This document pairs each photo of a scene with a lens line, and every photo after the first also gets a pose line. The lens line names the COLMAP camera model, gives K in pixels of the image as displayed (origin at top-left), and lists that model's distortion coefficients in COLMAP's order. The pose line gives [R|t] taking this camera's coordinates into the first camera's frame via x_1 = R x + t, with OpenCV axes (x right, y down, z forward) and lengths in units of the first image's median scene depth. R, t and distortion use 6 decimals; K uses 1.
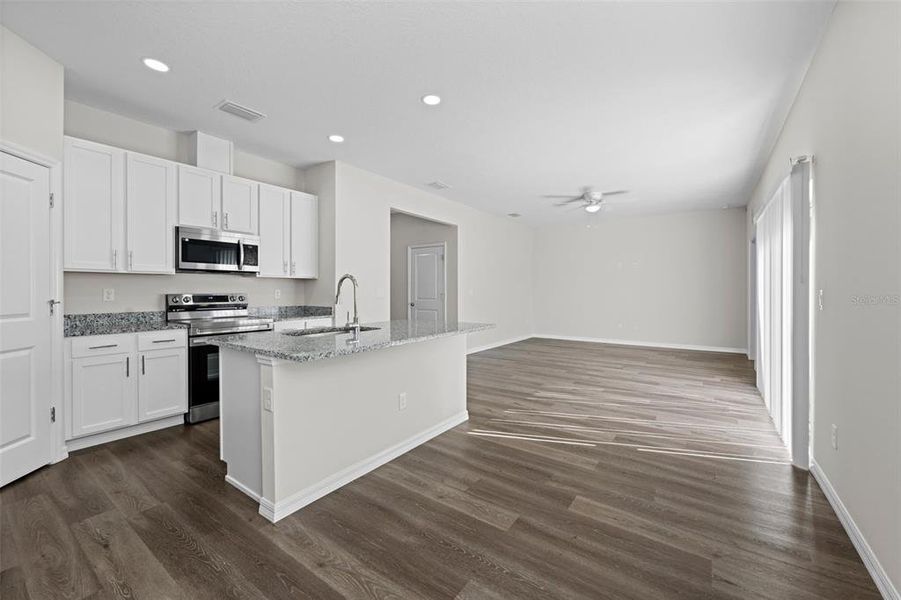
lens RADIAL K [[364.9, 0, 452.4], [0, 364.9, 290.5], [0, 0, 1]] dist [0.000969, -0.000376]
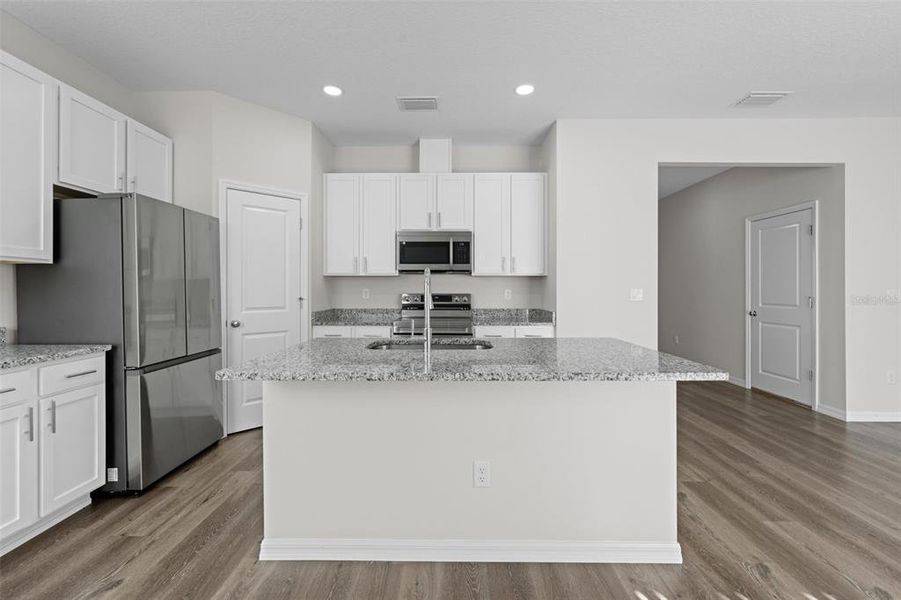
lens RADIAL K [[387.2, 0, 450.2], [0, 387.2, 289.5], [0, 0, 1]] dist [-0.001830, -0.000593]
pose [[0.566325, -0.002299, -0.824179, 0.264056], [-0.000582, 0.999995, -0.003189, 0.000906], [0.824182, 0.002286, 0.566321, 0.434947]]
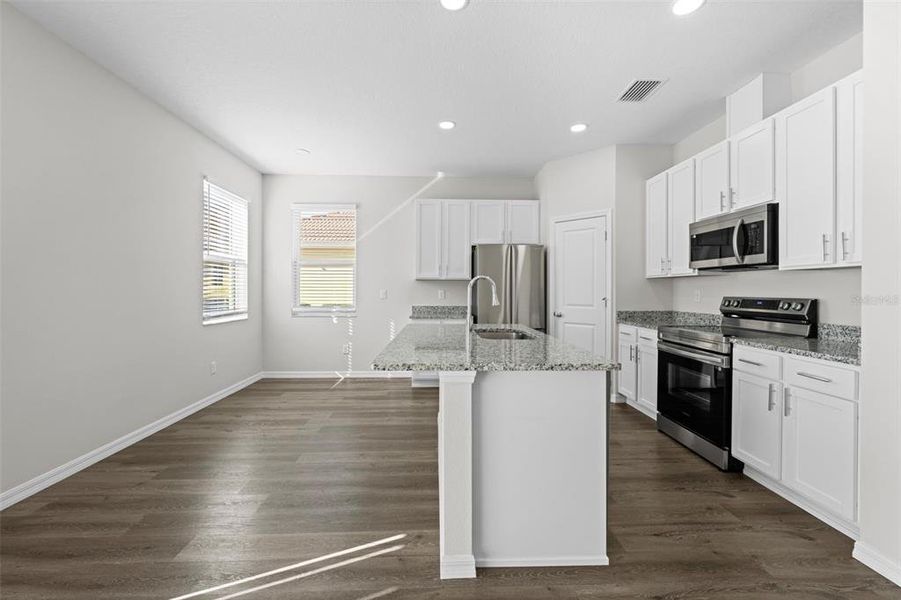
lens RADIAL K [[364.9, 0, 449.9], [0, 364.9, 293.7], [0, 0, 1]] dist [0.000969, -0.000376]
pose [[-0.795684, 0.001040, -0.605711, 0.282432], [-0.005231, 0.999949, 0.008588, -0.001426], [0.605690, 0.010002, -0.795638, 1.255772]]
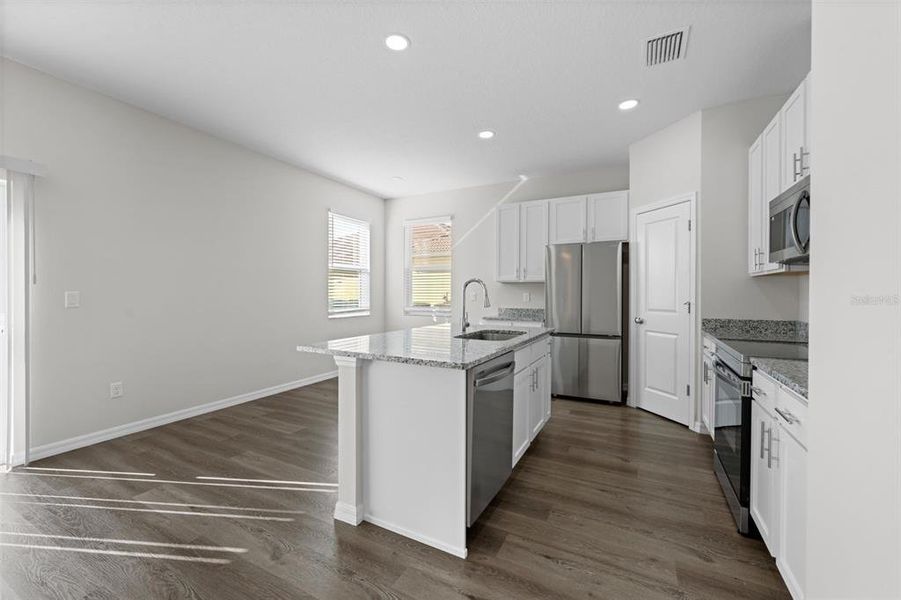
lens RADIAL K [[364.9, 0, 449.1], [0, 364.9, 296.6], [0, 0, 1]] dist [0.000969, -0.000376]
pose [[-0.991038, -0.003350, -0.133538, -0.052200], [-0.004938, 0.999921, 0.011562, -0.002583], [0.133489, 0.012117, -0.990976, 1.465670]]
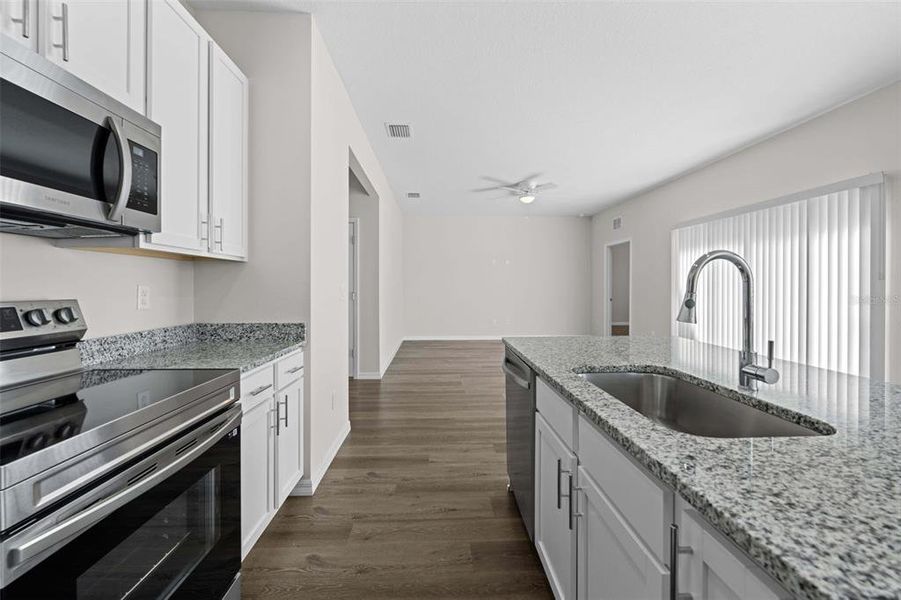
lens RADIAL K [[364.9, 0, 454.1], [0, 364.9, 288.9], [0, 0, 1]] dist [0.000969, -0.000376]
pose [[0.789865, -0.004063, 0.613267, -0.560722], [-0.001327, 0.999964, 0.008333, -0.003725], [-0.613279, -0.007396, 0.789832, 0.617035]]
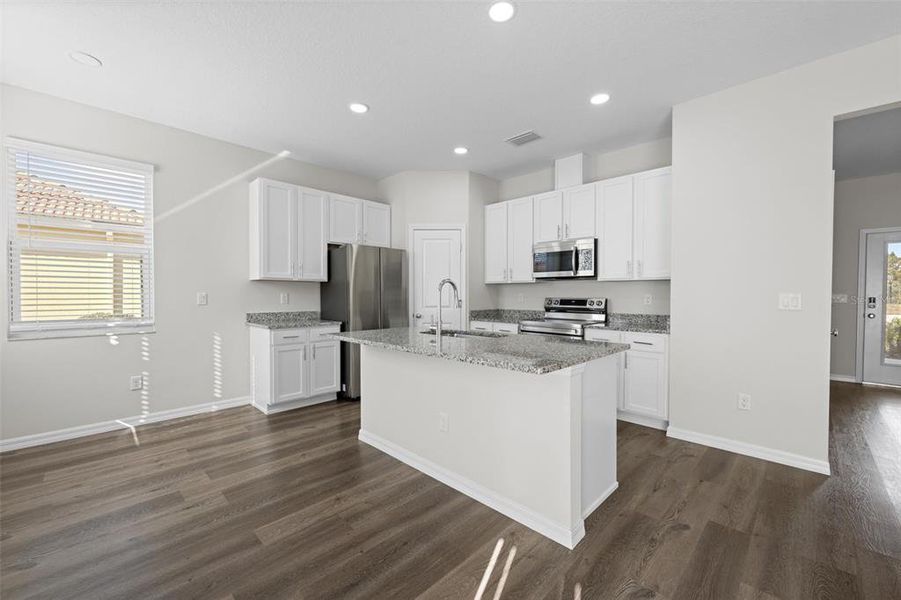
lens RADIAL K [[364.9, 0, 449.1], [0, 364.9, 300.8], [0, 0, 1]] dist [0.000969, -0.000376]
pose [[-0.164256, 0.015911, -0.986289, 0.520783], [-0.003787, 0.999852, 0.016760, 0.000134], [0.986411, 0.006488, -0.164171, 0.843071]]
